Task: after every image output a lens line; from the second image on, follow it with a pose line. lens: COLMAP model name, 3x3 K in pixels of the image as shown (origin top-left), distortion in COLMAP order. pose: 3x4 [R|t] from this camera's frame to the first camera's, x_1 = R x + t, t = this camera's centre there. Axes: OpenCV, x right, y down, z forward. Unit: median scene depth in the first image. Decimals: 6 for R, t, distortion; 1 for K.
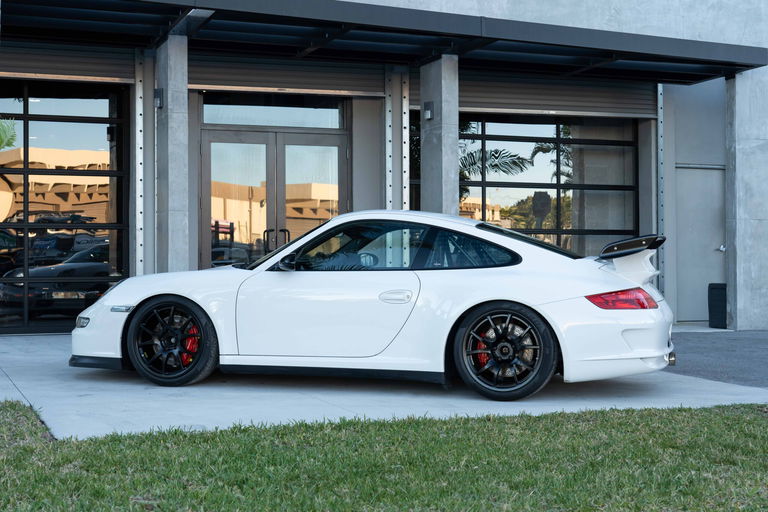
lens RADIAL K [[1164.6, 0, 385.0], [0, 1164.6, 254.4], [0, 0, 1]] dist [0.087314, 0.000000]
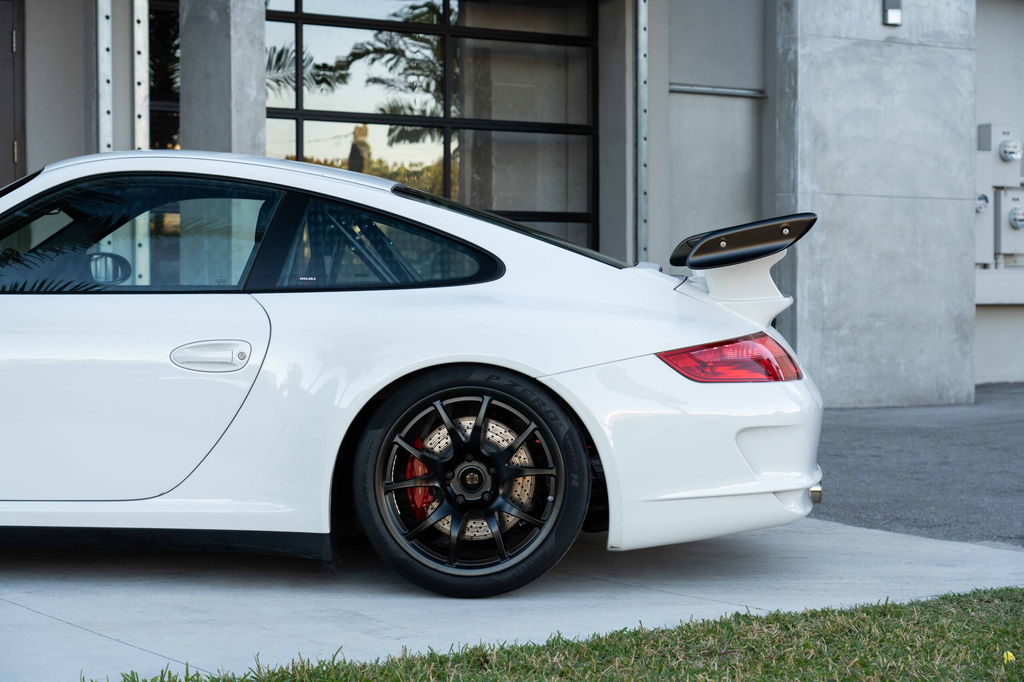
lens RADIAL K [[2163.2, 0, 514.8], [0, 2163.2, 342.6], [0, 0, 1]] dist [0.059390, 0.000000]
pose [[0.976398, -0.002700, 0.215963, -0.051713], [-0.005427, 0.999300, 0.037027, 0.002031], [-0.215911, -0.037325, 0.975699, 0.210941]]
